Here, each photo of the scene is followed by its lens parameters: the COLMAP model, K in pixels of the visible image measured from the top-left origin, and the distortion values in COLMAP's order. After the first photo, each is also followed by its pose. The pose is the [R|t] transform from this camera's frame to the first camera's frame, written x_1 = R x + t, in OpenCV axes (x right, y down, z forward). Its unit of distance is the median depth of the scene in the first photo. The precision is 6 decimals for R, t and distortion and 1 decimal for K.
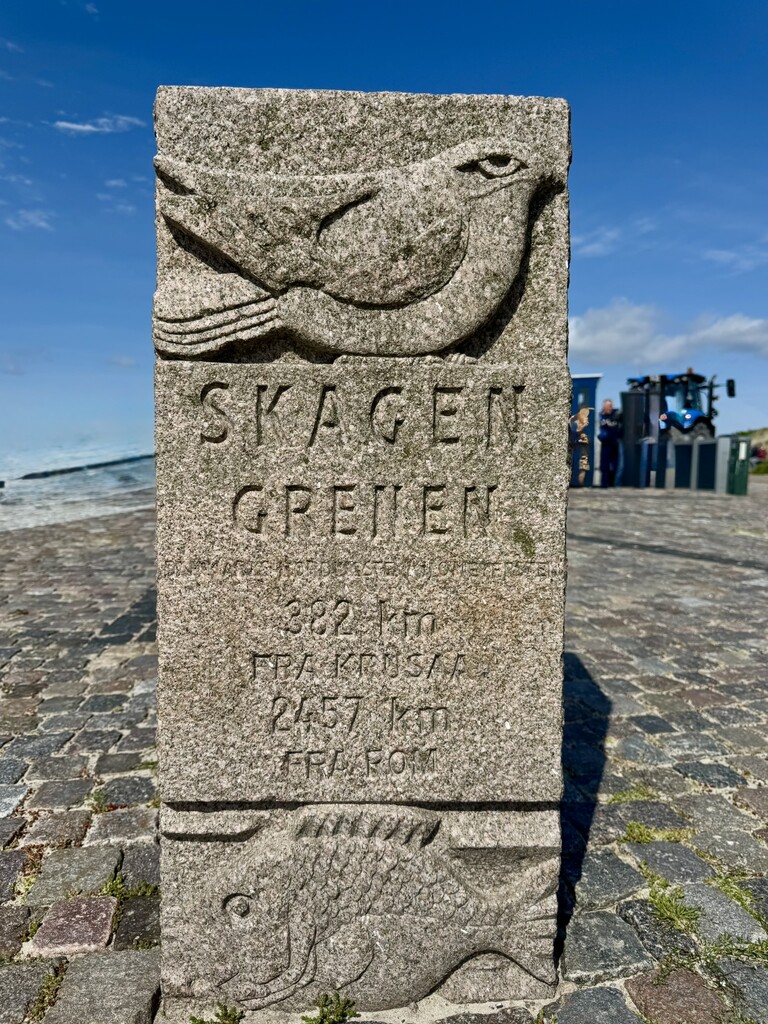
lens RADIAL K [[755.9, 0, 358.7], [0, 755.9, 539.4], [0, 0, 1]] dist [0.067230, -0.086530]
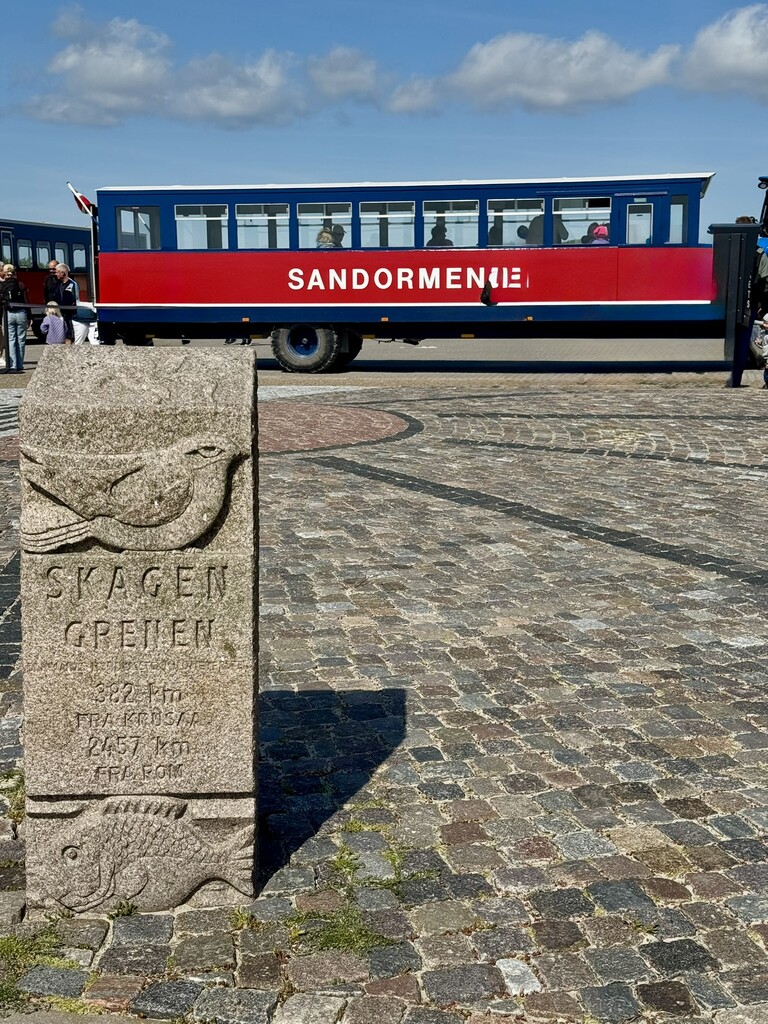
lens RADIAL K [[1427.8, 0, 364.2], [0, 1427.8, 537.0], [0, 0, 1]] dist [0.146414, 0.000000]
pose [[0.999391, -0.002078, 0.034824, 0.421207], [-0.000416, 0.997444, 0.071452, -0.509888], [-0.034884, -0.071423, 0.996836, -2.393322]]
